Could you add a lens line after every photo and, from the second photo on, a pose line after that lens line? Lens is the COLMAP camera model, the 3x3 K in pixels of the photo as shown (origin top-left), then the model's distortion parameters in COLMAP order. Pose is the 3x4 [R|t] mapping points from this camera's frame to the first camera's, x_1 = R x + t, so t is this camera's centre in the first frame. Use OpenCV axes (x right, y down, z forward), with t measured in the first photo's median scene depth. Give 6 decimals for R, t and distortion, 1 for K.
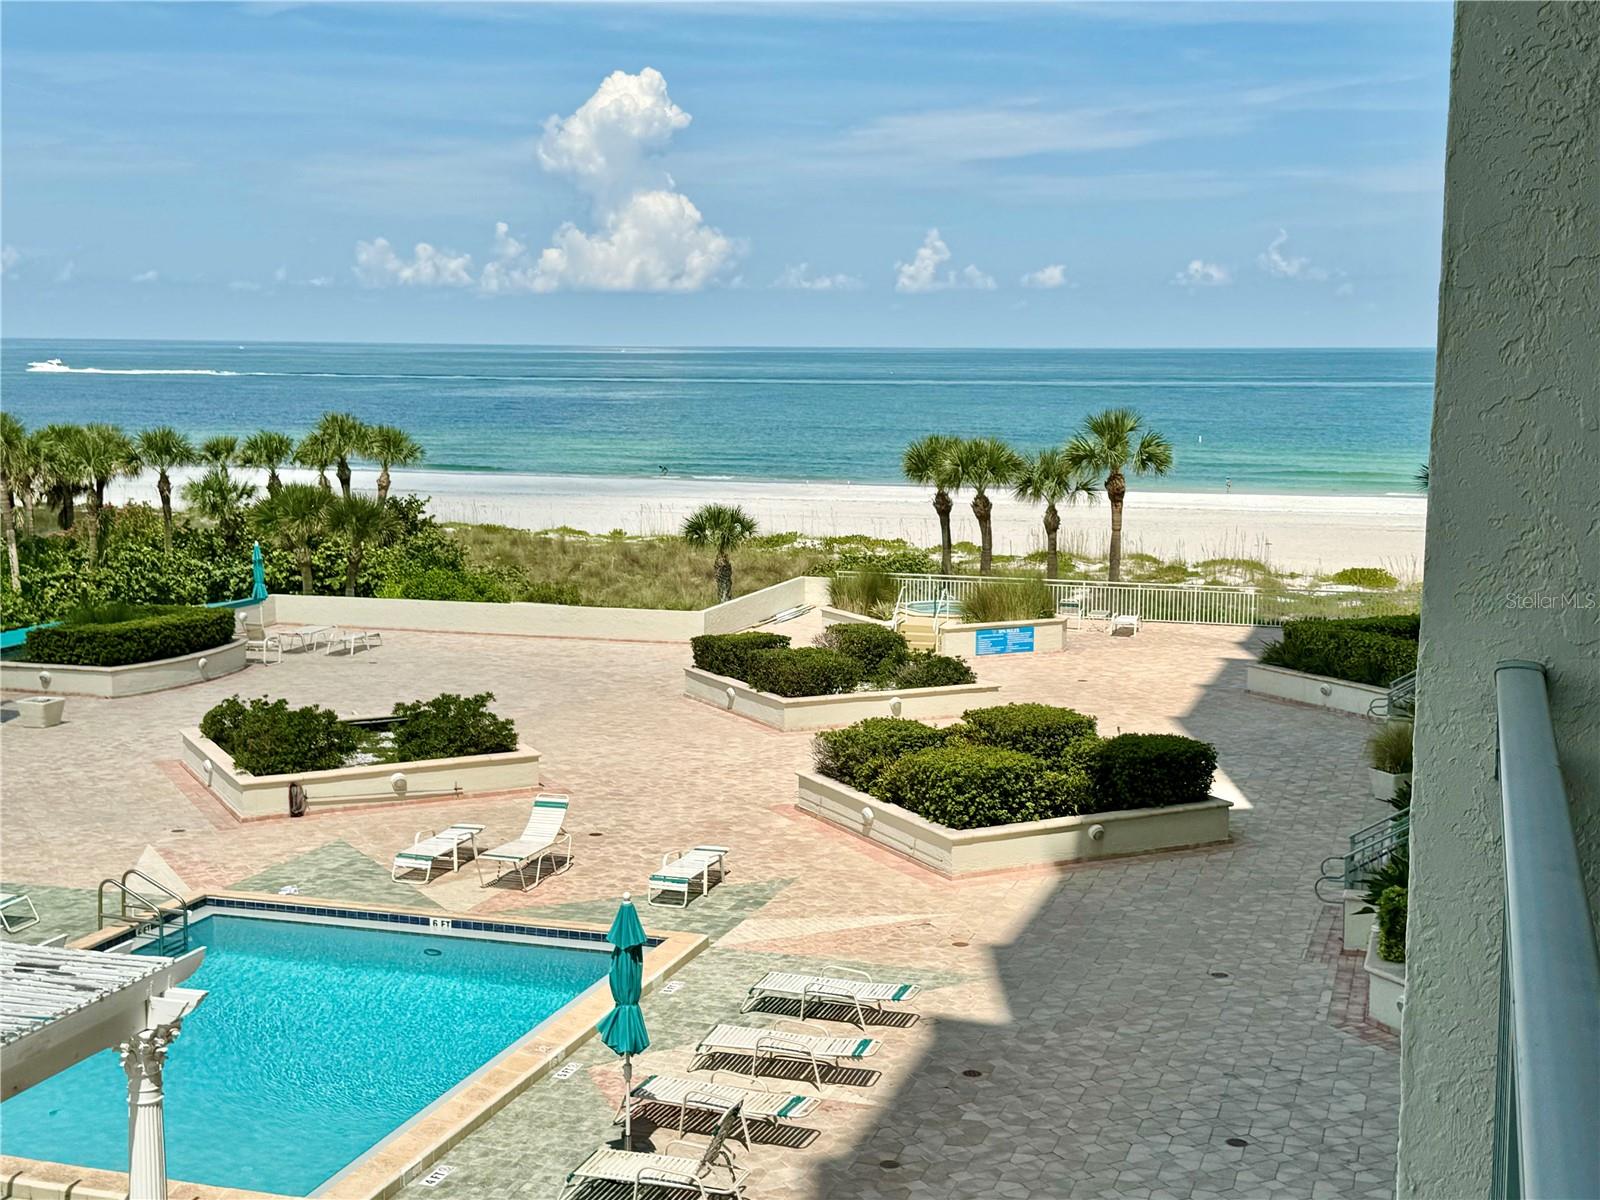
lens RADIAL K [[2070.9, 0, 800.0], [0, 2070.9, 600.0], [0, 0, 1]] dist [0.150461, -0.078472]
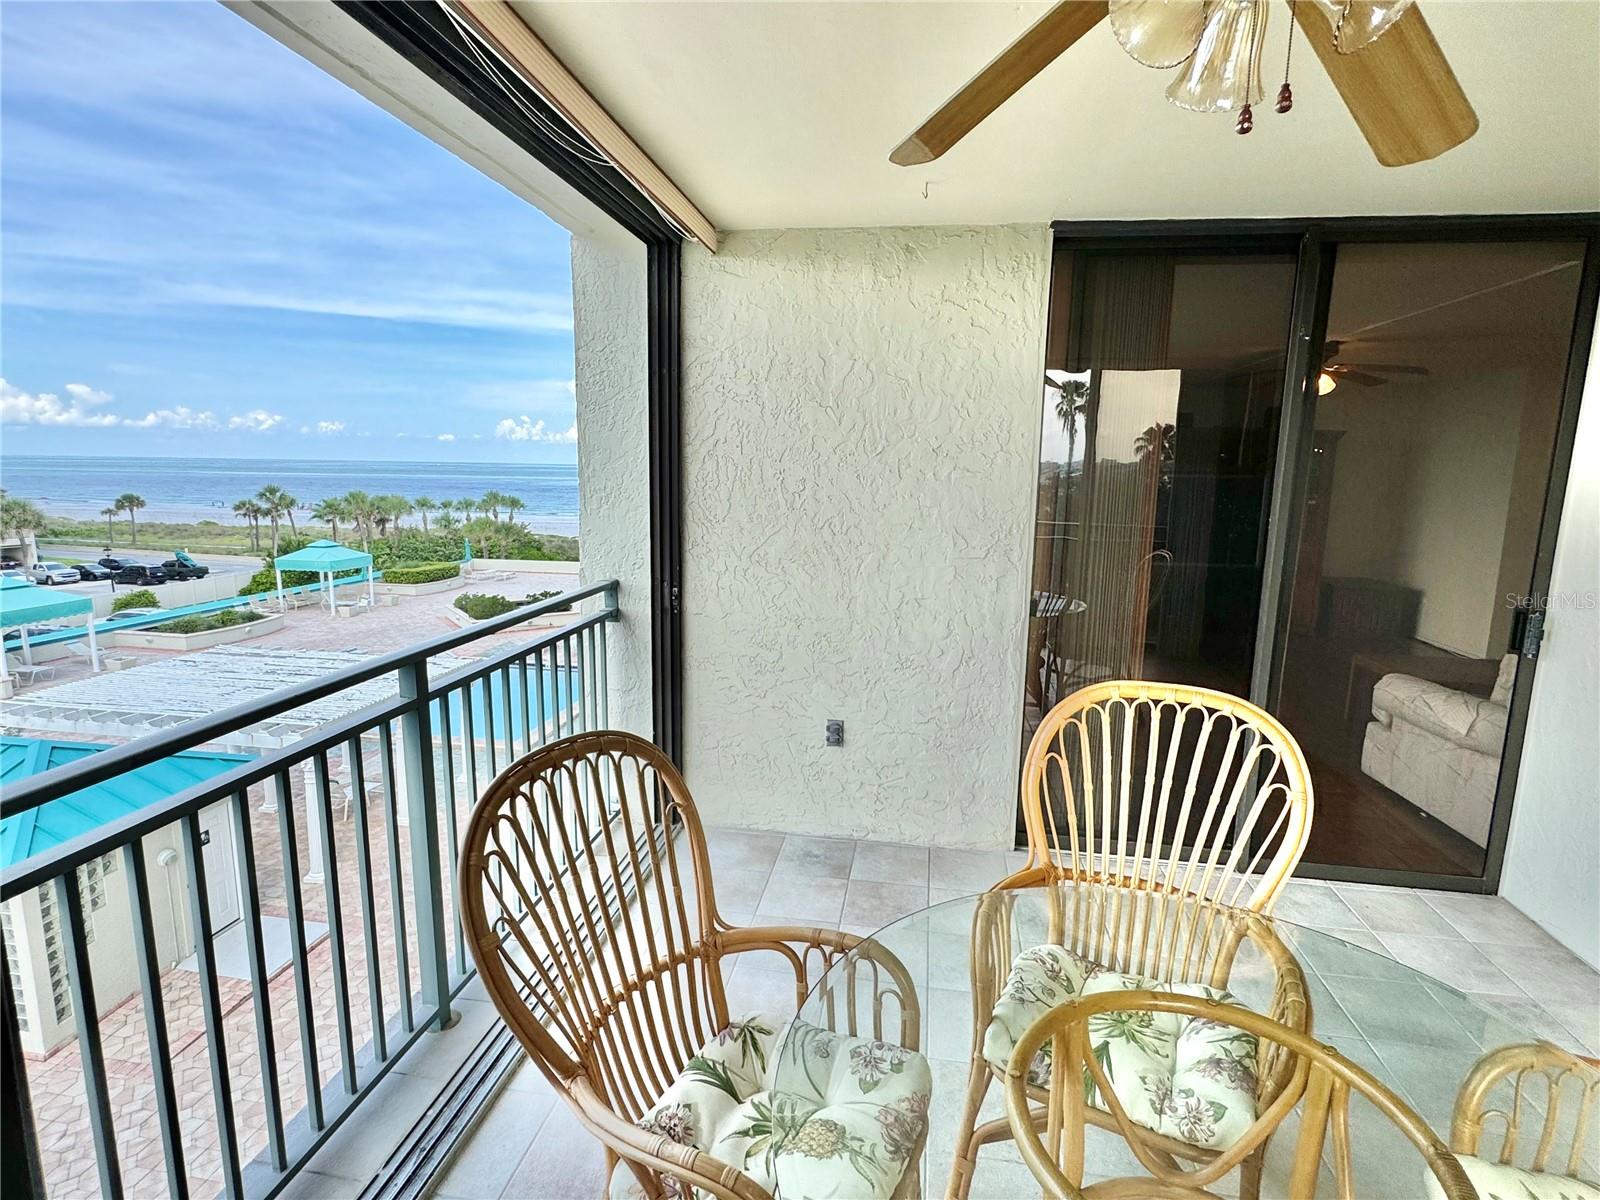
lens RADIAL K [[815.0, 0, 800.0], [0, 815.0, 600.0], [0, 0, 1]] dist [-0.002732, -0.000193]
pose [[0.988540, -0.012595, 0.150430, 0.002057], [0.006496, 0.999139, 0.040967, 0.015134], [-0.150816, -0.039521, 0.987771, -0.126252]]
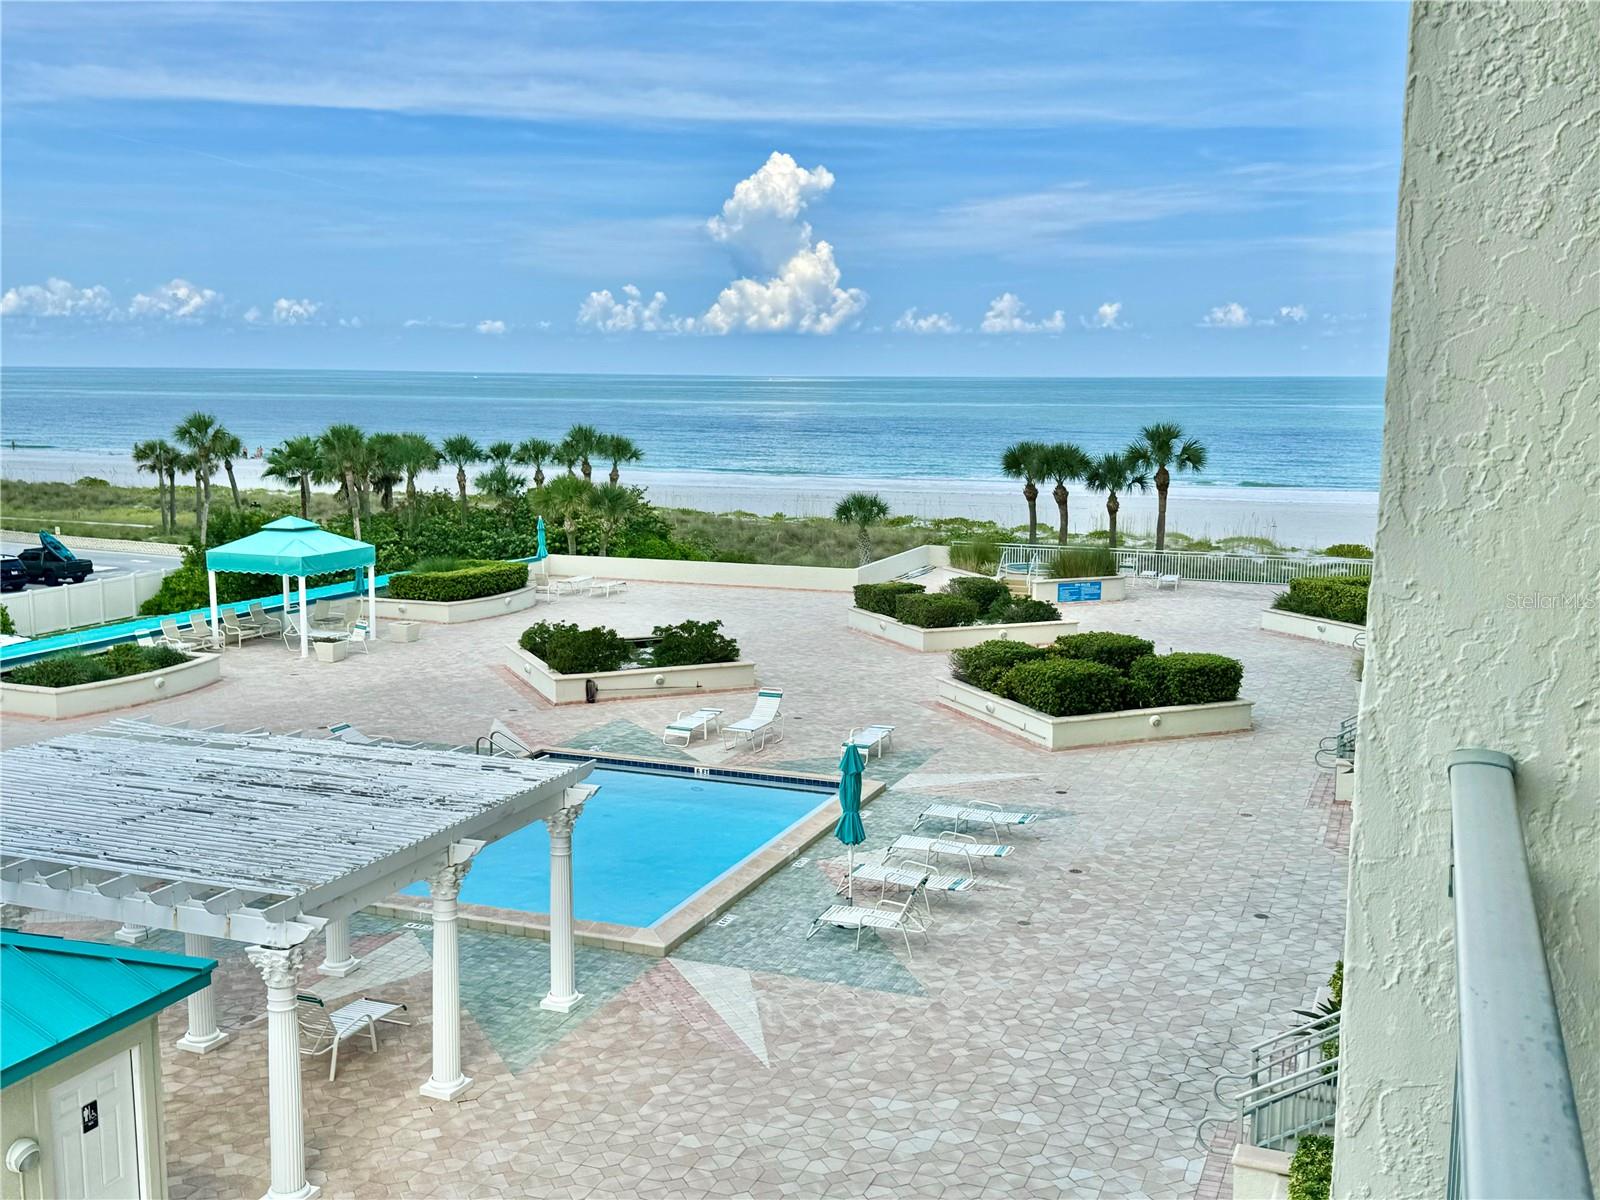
lens RADIAL K [[1585.1, 0, 800.0], [0, 1585.1, 600.0], [0, 0, 1]] dist [0.200227, -0.416534]
pose [[0.997967, 0.010188, -0.062906, -0.026251], [-0.009049, 0.999790, 0.018364, 0.010394], [0.063080, -0.017757, 0.997850, -0.082999]]
